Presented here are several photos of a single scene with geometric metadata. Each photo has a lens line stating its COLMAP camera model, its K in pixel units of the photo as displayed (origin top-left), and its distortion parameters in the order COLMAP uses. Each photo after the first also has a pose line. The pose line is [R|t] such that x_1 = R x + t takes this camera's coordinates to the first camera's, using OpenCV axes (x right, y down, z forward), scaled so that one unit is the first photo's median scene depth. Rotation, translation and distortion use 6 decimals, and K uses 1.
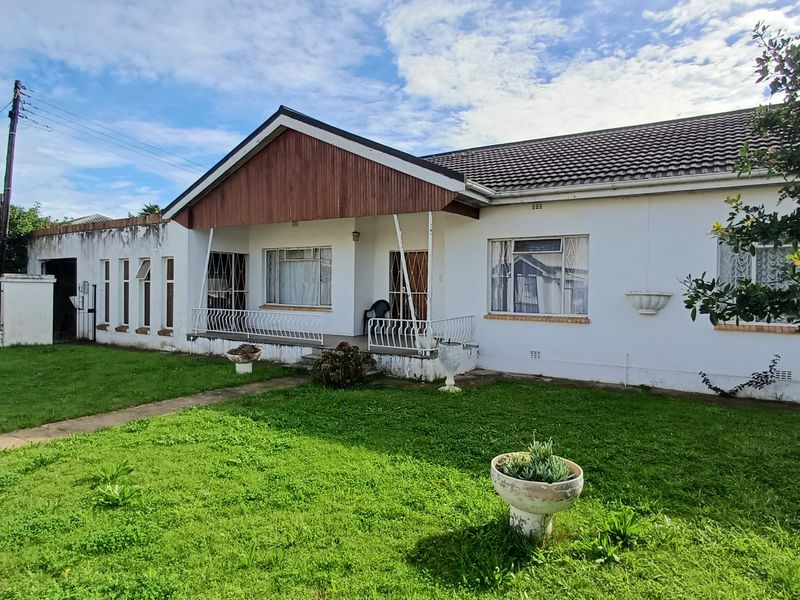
lens RADIAL K [[489.0, 0, 410.4], [0, 489.0, 298.5], [0, 0, 1]] dist [0.000172, 0.001881]
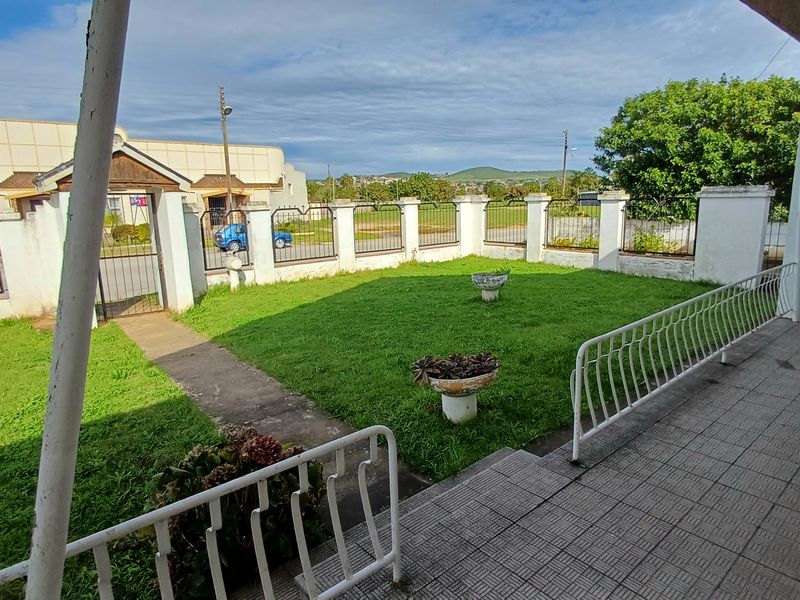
lens RADIAL K [[489.0, 0, 410.4], [0, 489.0, 298.5], [0, 0, 1]] dist [0.000172, 0.001881]
pose [[-0.297735, 0.187676, -0.936019, 0.044538], [-0.003493, 0.980265, 0.197658, -0.024501], [0.954642, 0.062119, -0.291204, 0.668473]]
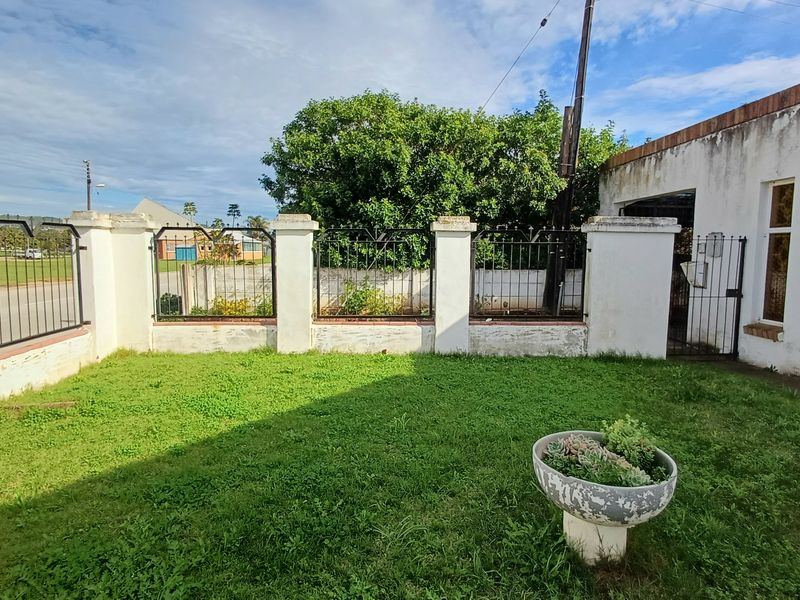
lens RADIAL K [[489.0, 0, 410.4], [0, 489.0, 298.5], [0, 0, 1]] dist [0.000172, 0.001881]
pose [[0.593854, 0.077008, -0.800879, -0.442342], [-0.022533, 0.996610, 0.079121, -0.000571], [0.804257, -0.028940, 0.593577, 0.448680]]
